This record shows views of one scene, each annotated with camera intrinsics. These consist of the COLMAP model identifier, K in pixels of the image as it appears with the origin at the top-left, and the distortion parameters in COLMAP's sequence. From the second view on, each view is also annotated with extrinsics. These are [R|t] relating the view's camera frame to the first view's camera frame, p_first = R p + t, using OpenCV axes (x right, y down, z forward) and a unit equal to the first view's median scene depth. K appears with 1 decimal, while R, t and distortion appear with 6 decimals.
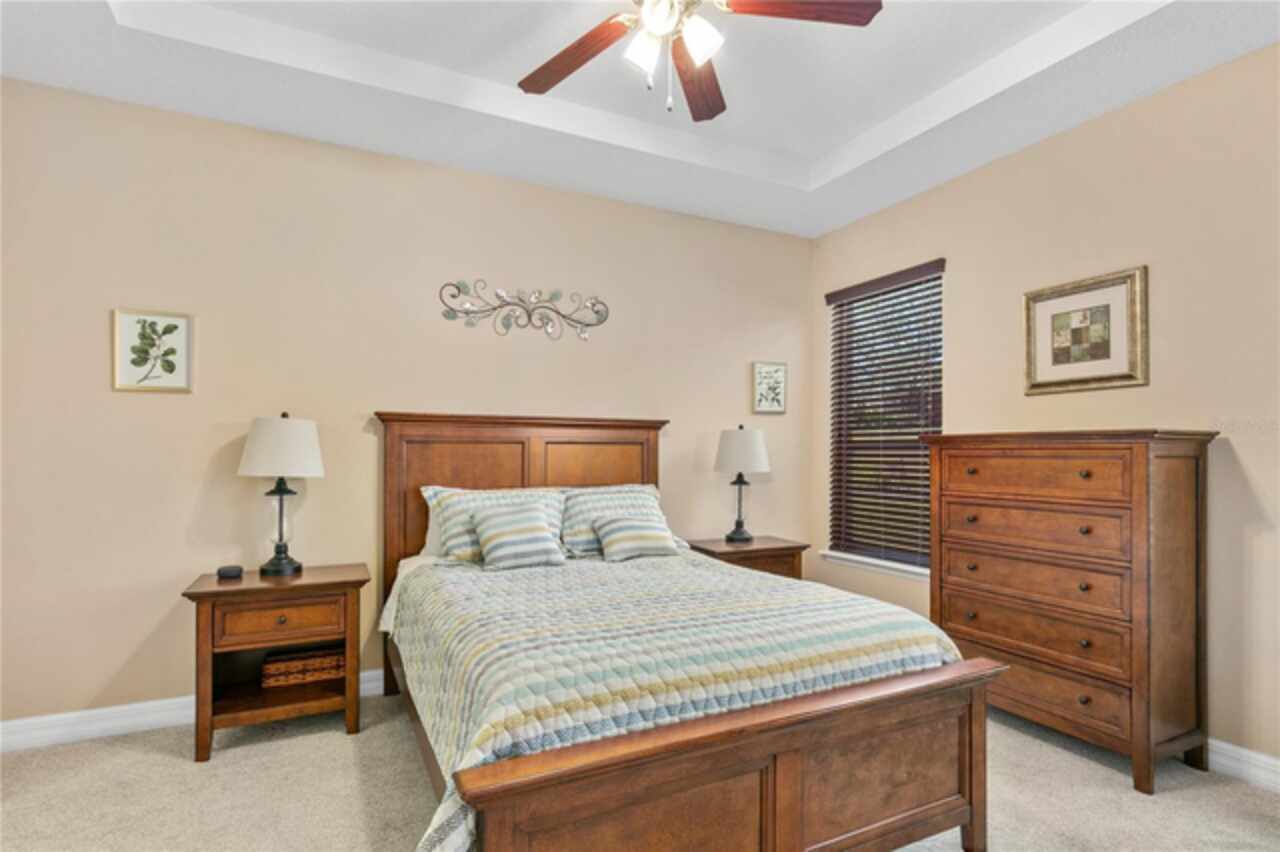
lens RADIAL K [[580.1, 0, 623.3], [0, 580.1, 452.3], [0, 0, 1]] dist [-0.000928, -0.000163]
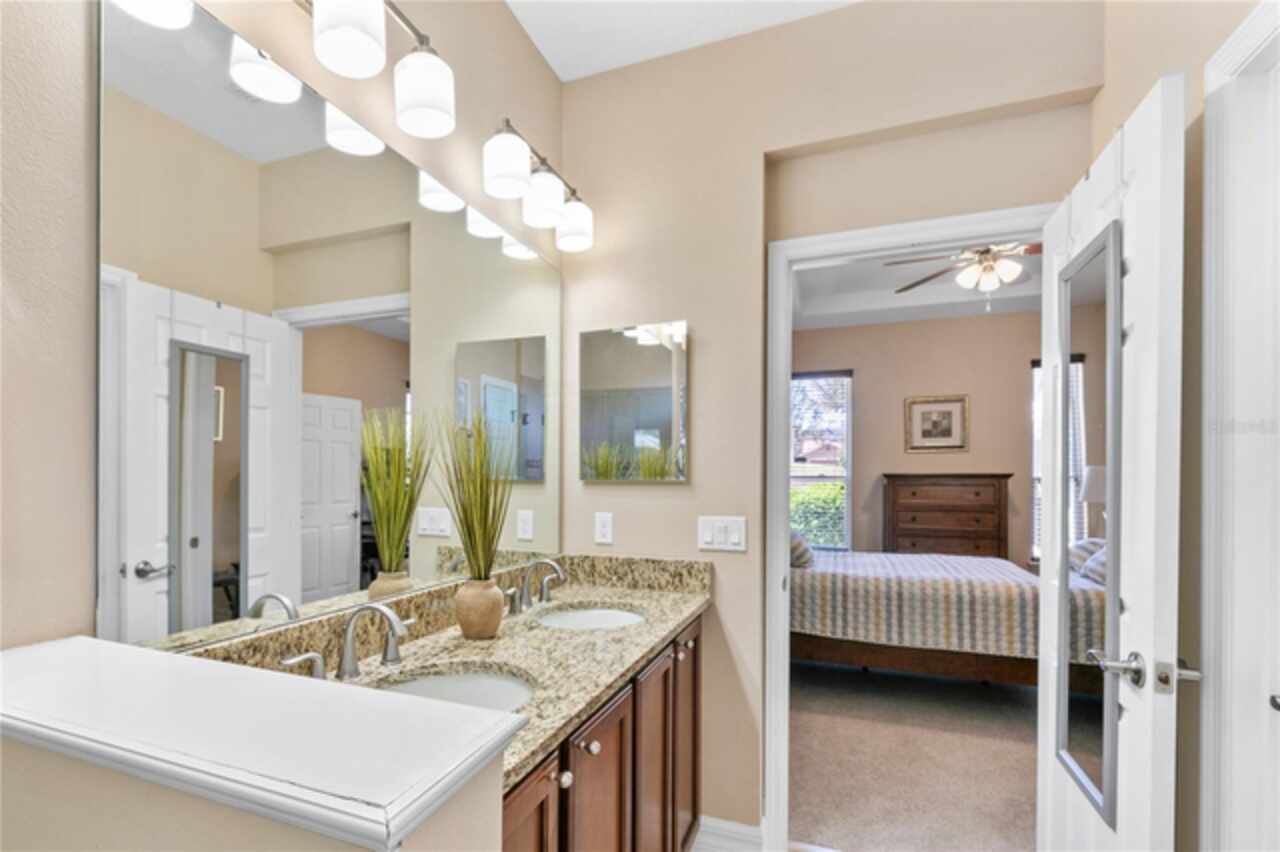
lens RADIAL K [[602.9, 0, 578.4], [0, 602.9, 477.6], [0, 0, 1]] dist [0.003949, 0.000200]
pose [[0.777658, -0.007461, 0.628643, -1.502933], [0.002368, 0.999957, 0.008938, -0.039252], [-0.628683, -0.005462, 0.777643, 0.154632]]
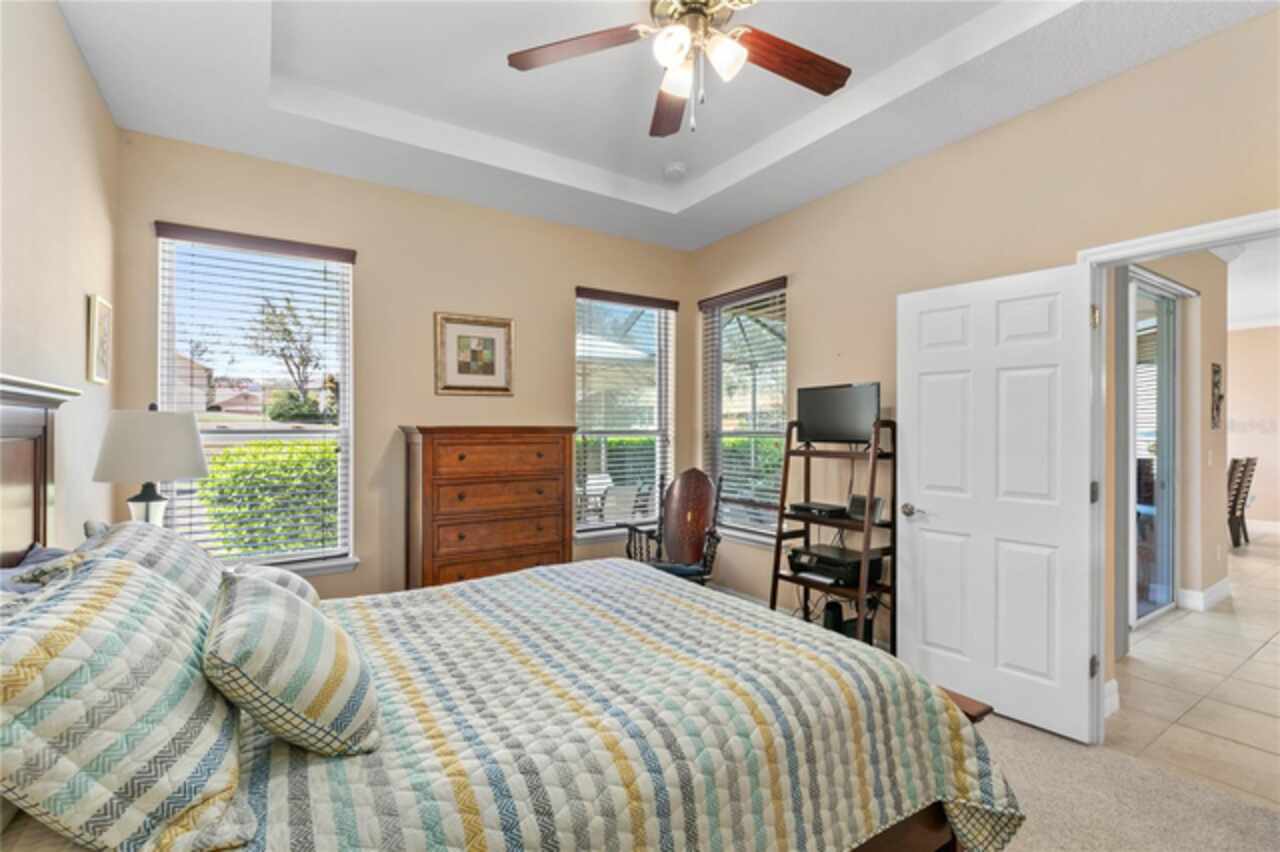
lens RADIAL K [[580.1, 0, 633.7], [0, 580.1, 425.5], [0, 0, 1]] dist [-0.000928, -0.000163]
pose [[-0.089179, -0.003483, 0.996010, -0.645060], [-0.003724, 0.999988, 0.003164, -0.038917], [-0.996009, -0.003427, -0.089191, 0.752342]]
